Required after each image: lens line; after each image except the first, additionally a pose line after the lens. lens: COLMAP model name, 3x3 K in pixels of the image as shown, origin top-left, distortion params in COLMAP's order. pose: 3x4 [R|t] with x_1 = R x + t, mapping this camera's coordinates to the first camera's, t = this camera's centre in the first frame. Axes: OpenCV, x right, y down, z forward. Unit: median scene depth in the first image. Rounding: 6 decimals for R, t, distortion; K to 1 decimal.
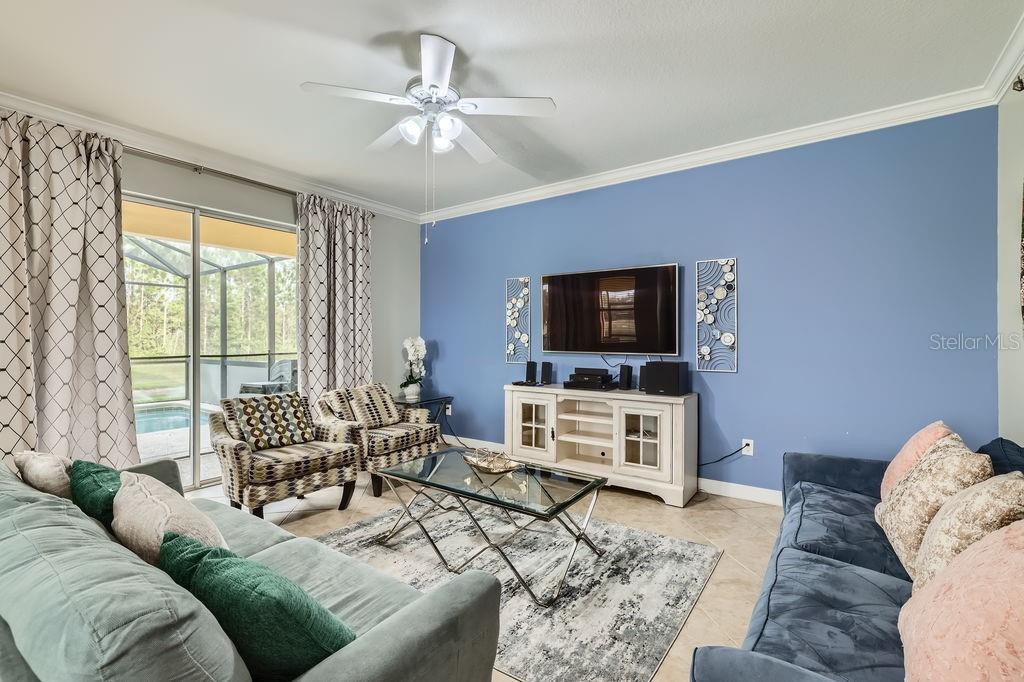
lens RADIAL K [[479.3, 0, 502.9], [0, 479.3, 343.3], [0, 0, 1]] dist [-0.010386, 0.000293]
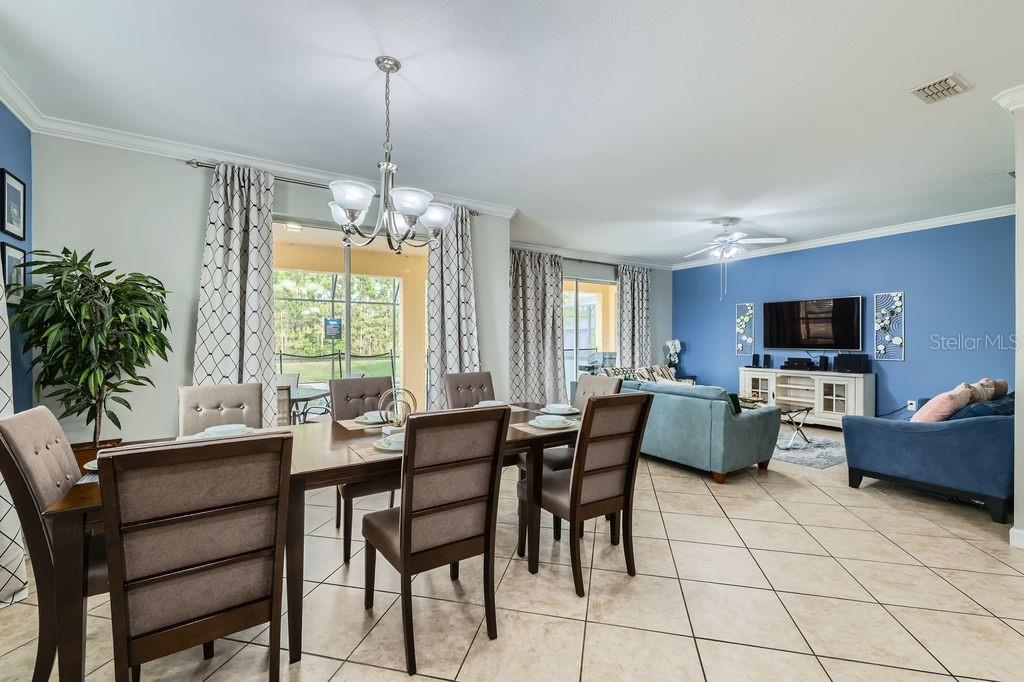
lens RADIAL K [[427.8, 0, 508.3], [0, 427.8, 342.8], [0, 0, 1]] dist [0.002823, 0.000504]
pose [[0.927369, 0.001443, -0.374146, -0.204208], [-0.002534, 0.999994, -0.002424, 0.004809], [0.374140, 0.003196, 0.927367, -0.798009]]
